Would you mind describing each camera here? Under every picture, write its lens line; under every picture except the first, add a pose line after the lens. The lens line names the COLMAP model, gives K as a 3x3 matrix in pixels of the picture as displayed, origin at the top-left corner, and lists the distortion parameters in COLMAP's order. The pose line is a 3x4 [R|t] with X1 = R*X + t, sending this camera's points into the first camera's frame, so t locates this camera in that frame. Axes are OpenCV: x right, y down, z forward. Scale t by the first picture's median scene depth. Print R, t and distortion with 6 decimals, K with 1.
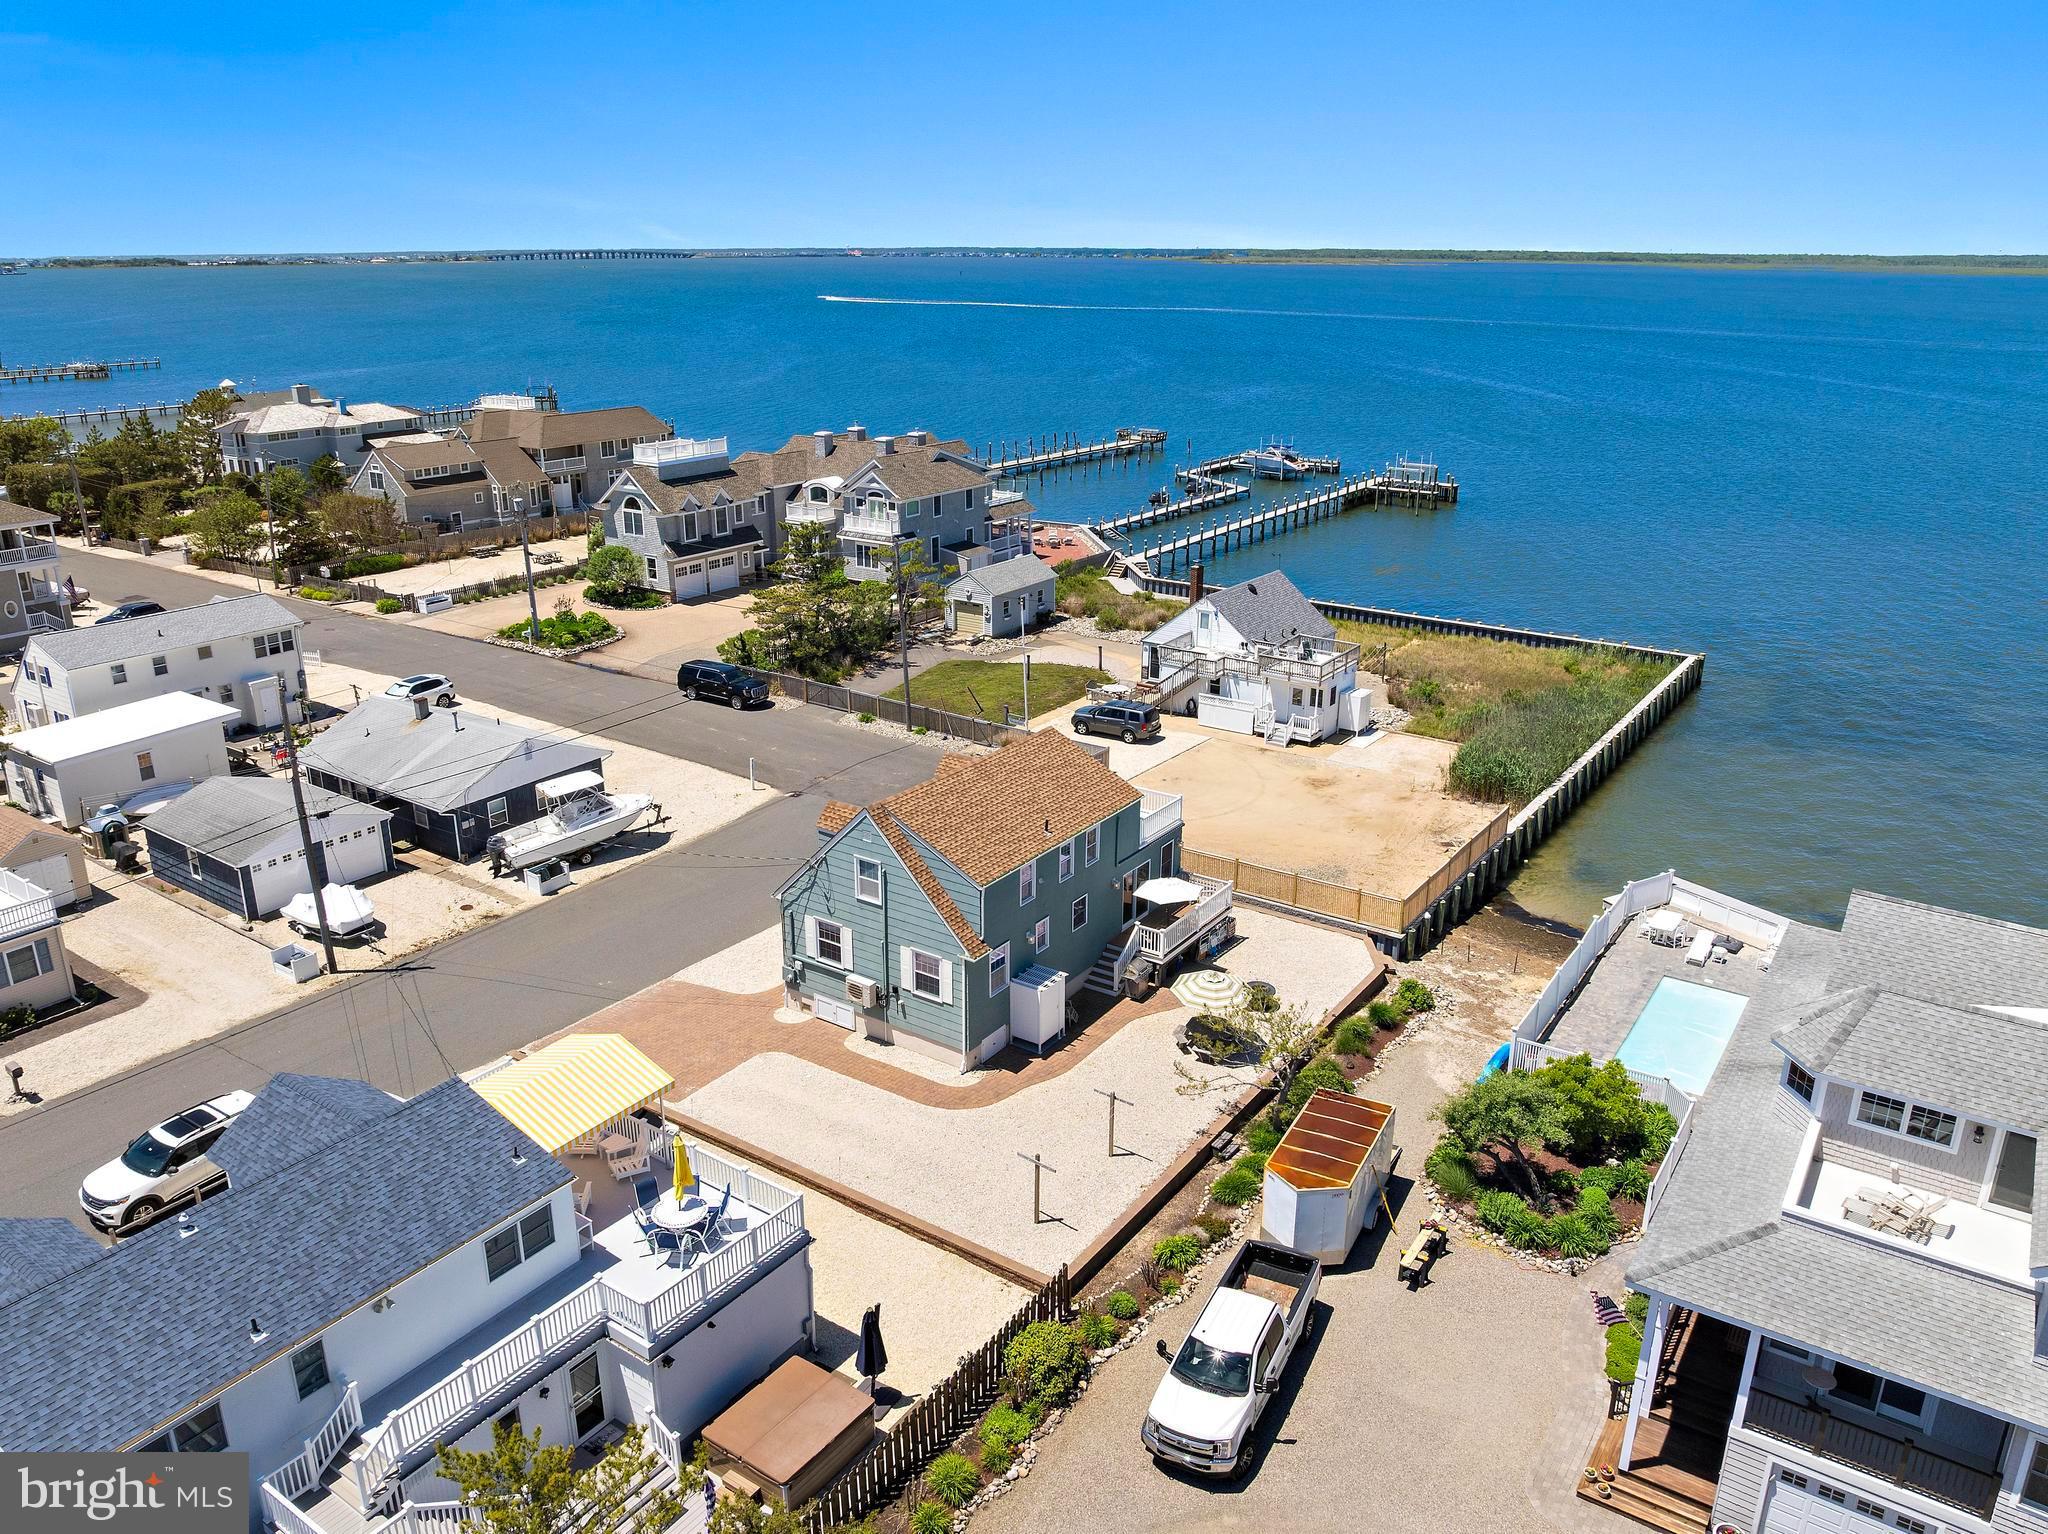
lens RADIAL K [[1493.0, 0, 1024.0], [0, 1493.0, 767.0], [0, 0, 1]] dist [-0.027324, -0.002974]
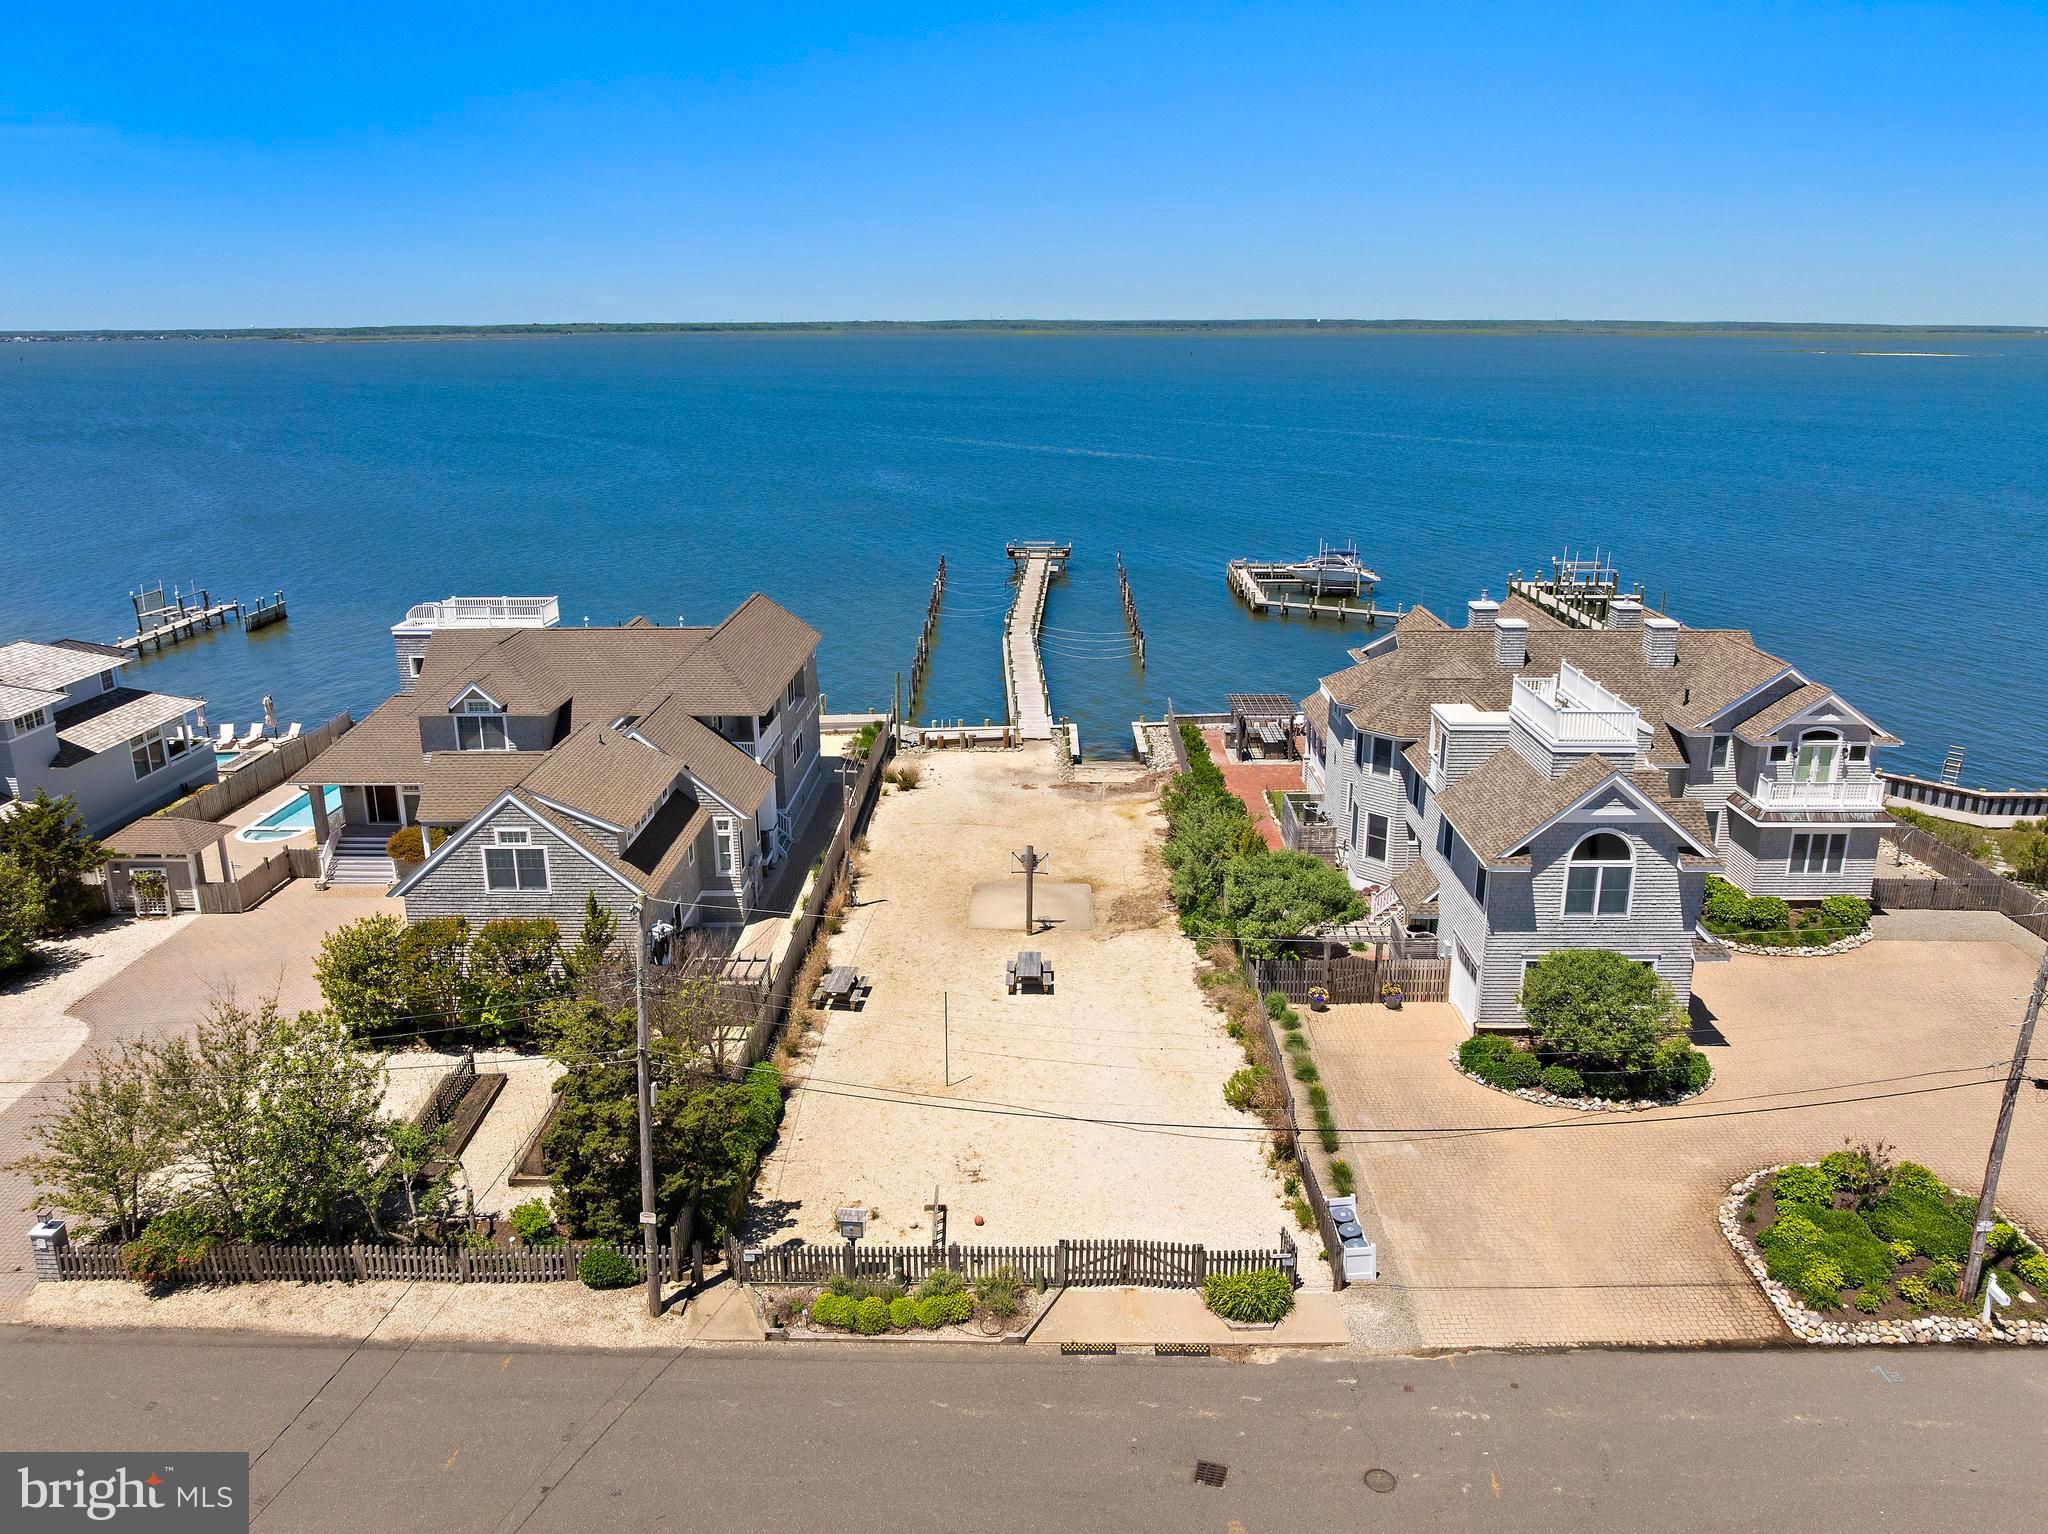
lens RADIAL K [[1493.0, 0, 1024.0], [0, 1493.0, 767.0], [0, 0, 1]] dist [-0.027324, -0.002974]
pose [[0.828913, -0.164139, 0.534754, -0.848631], [0.188894, 0.981960, 0.008603, -0.318813], [-0.526519, 0.093881, 0.844964, 0.988675]]
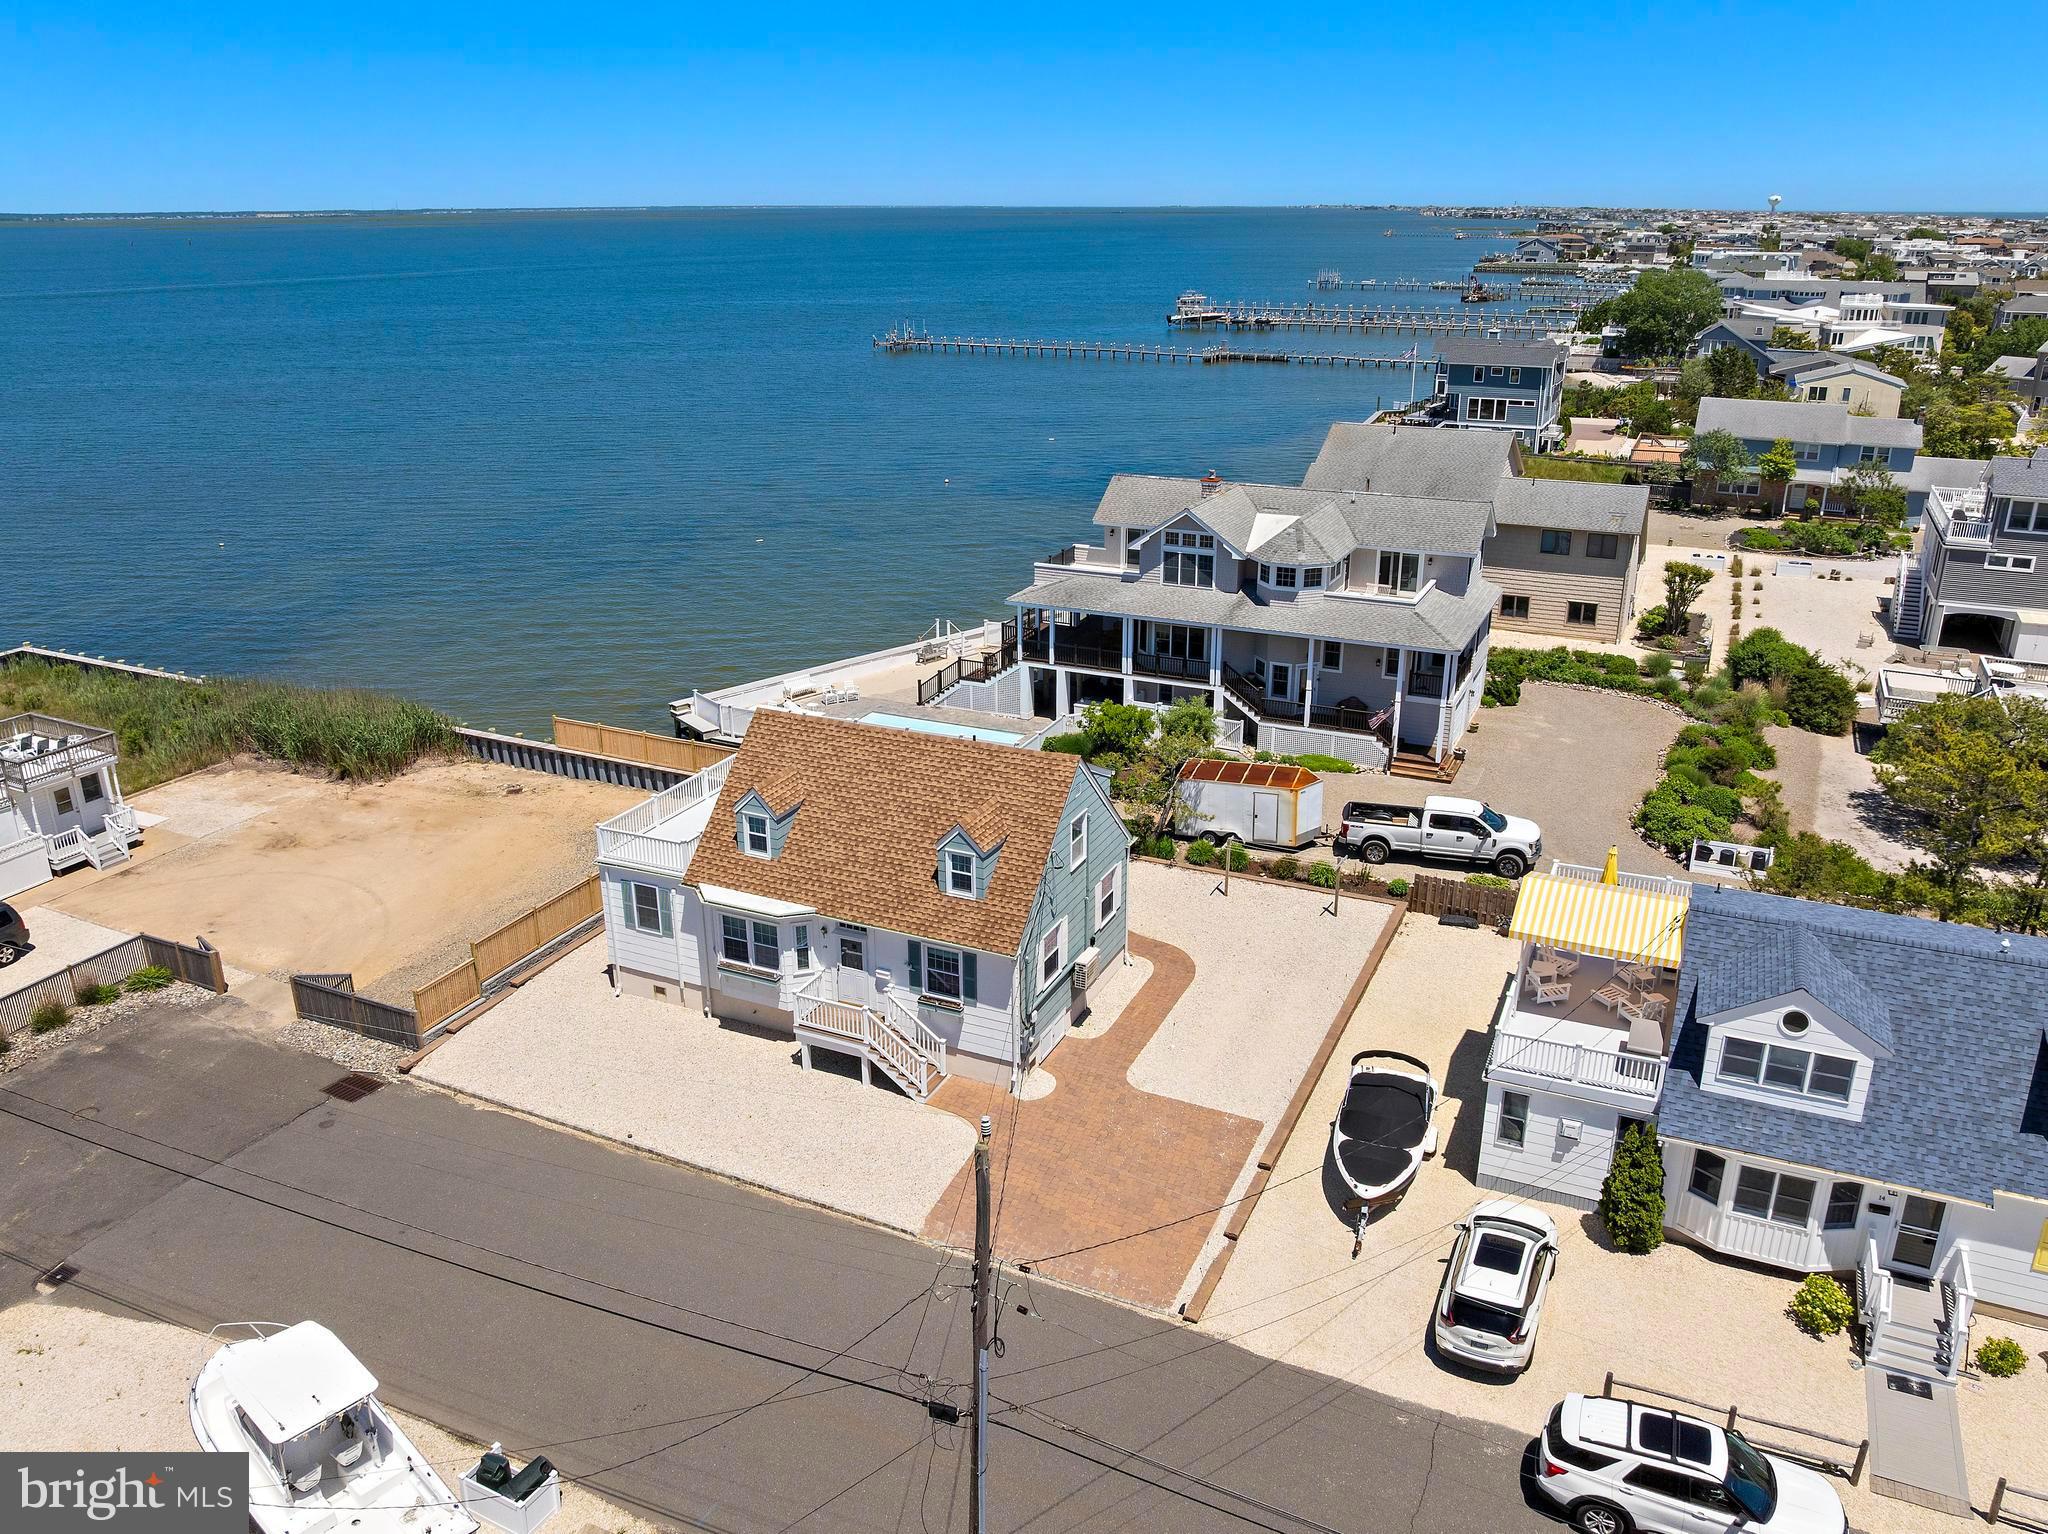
lens RADIAL K [[1493.0, 0, 1024.0], [0, 1493.0, 767.0], [0, 0, 1]] dist [-0.027324, -0.002974]
pose [[-0.160223, -0.352450, 0.922013, -0.520420], [0.326504, 0.862576, 0.386468, -0.181398], [-0.931517, 0.362962, -0.023128, 0.595895]]
